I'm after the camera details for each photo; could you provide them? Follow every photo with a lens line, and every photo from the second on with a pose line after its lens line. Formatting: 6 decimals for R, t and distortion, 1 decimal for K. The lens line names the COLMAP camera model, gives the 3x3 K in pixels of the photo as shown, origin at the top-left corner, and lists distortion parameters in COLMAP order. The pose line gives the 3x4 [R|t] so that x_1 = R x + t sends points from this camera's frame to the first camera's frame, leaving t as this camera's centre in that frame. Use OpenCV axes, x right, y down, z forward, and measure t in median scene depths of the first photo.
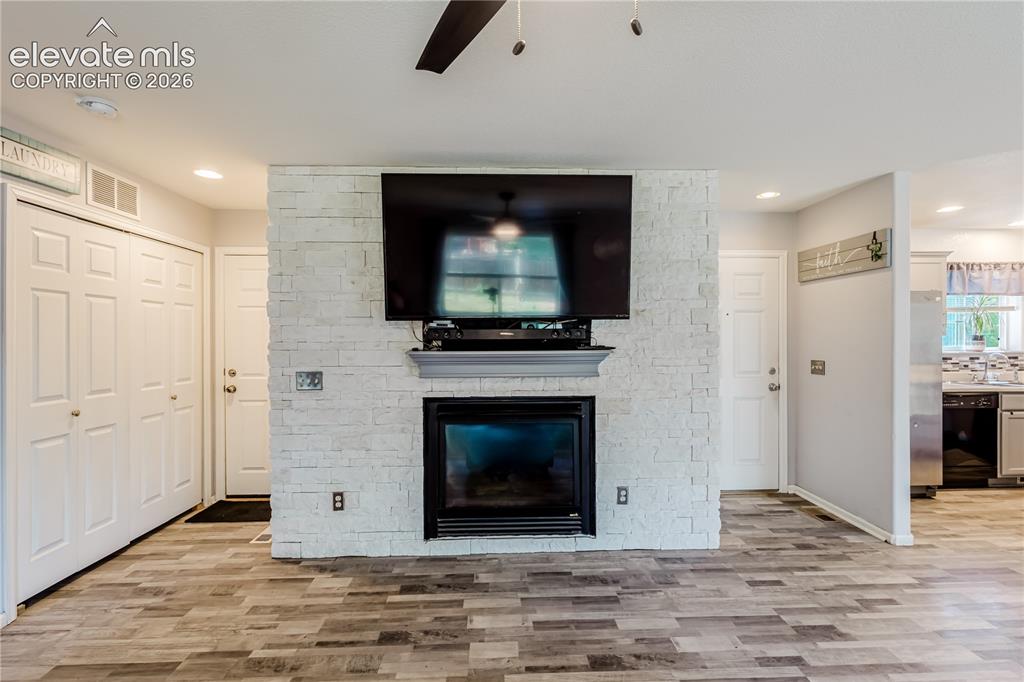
lens RADIAL K [[468.0, 0, 514.4], [0, 468.0, 340.1], [0, 0, 1]] dist [-0.000097, 0.000445]
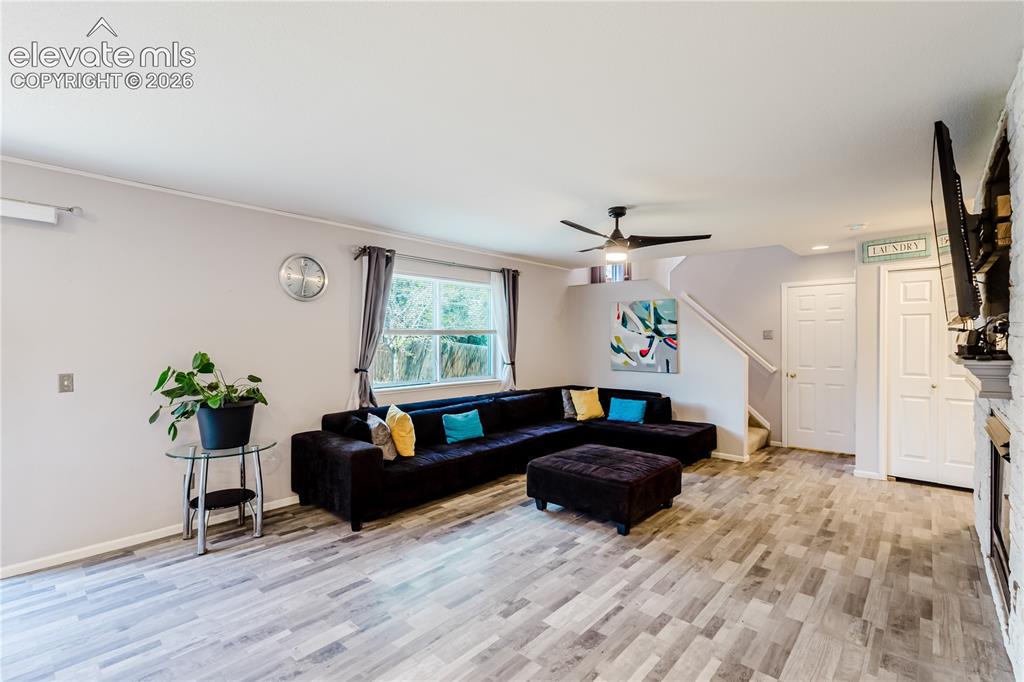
lens RADIAL K [[456.8, 0, 503.4], [0, 456.8, 340.5], [0, 0, 1]] dist [0.000883, 0.000682]
pose [[-0.708503, 0.006094, -0.705682, 1.140486], [0.002372, 0.999978, 0.006254, -0.017027], [0.705704, 0.002757, -0.708502, 0.947471]]
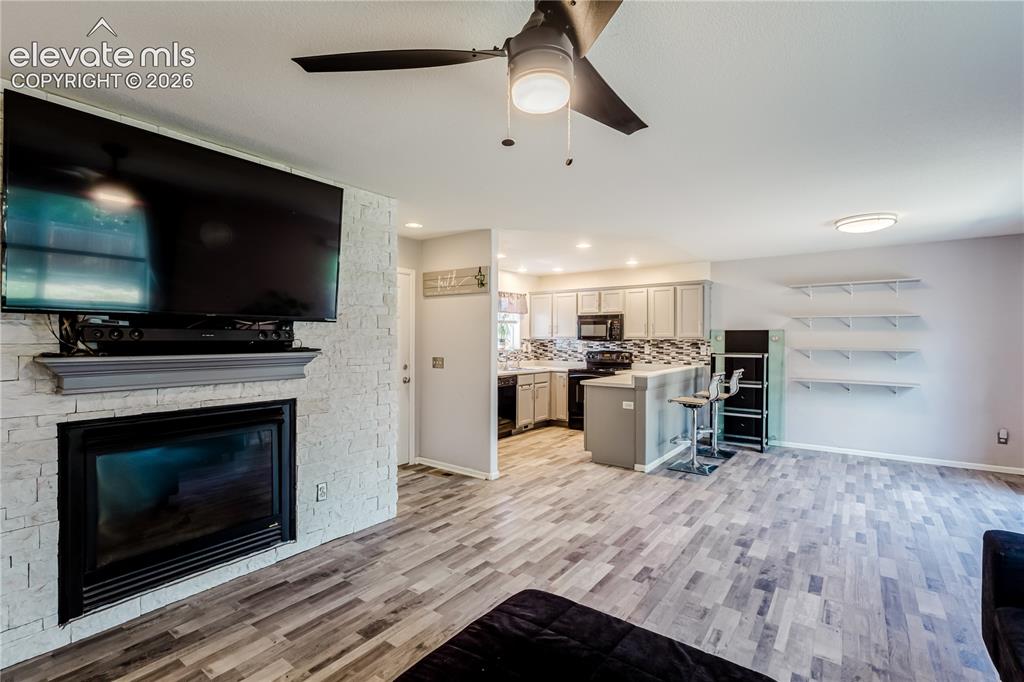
lens RADIAL K [[468.0, 0, 514.4], [0, 468.0, 340.1], [0, 0, 1]] dist [-0.000097, 0.000445]
pose [[0.616752, 0.004653, 0.787144, -0.321932], [-0.003567, 0.999989, -0.003117, -0.002265], [-0.787150, -0.000885, 0.616761, 0.026714]]
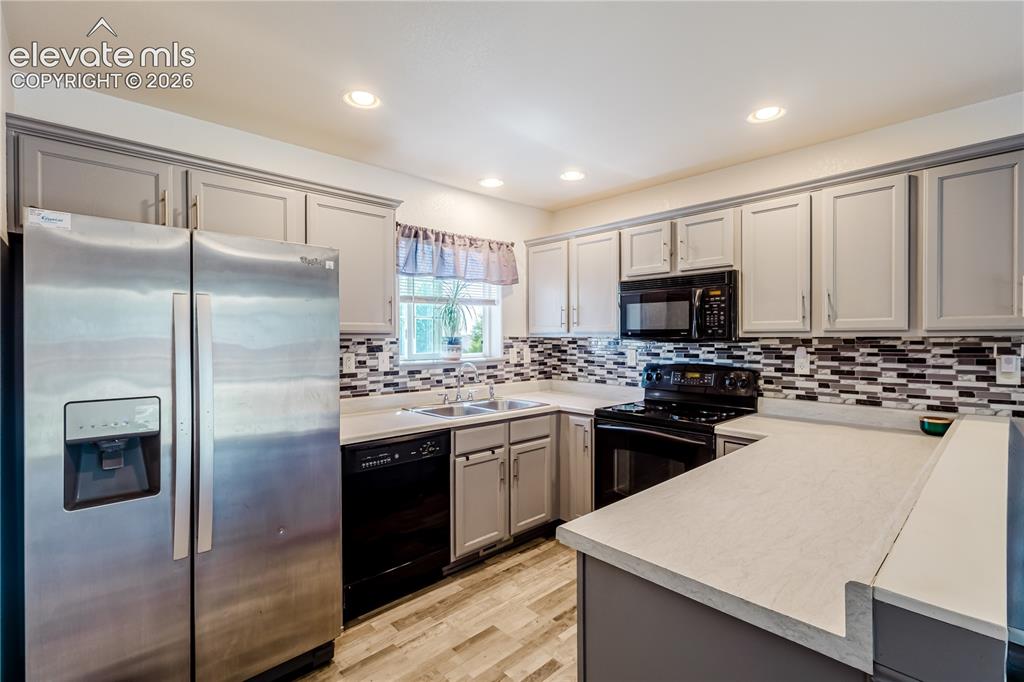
lens RADIAL K [[471.6, 0, 514.4], [0, 471.6, 338.0], [0, 0, 1]] dist [-0.000459, 0.000184]
pose [[0.746694, 0.000608, 0.665168, 0.935507], [0.000947, 0.999998, -0.001977, -0.012304], [-0.665167, 0.002106, 0.746691, 0.648659]]
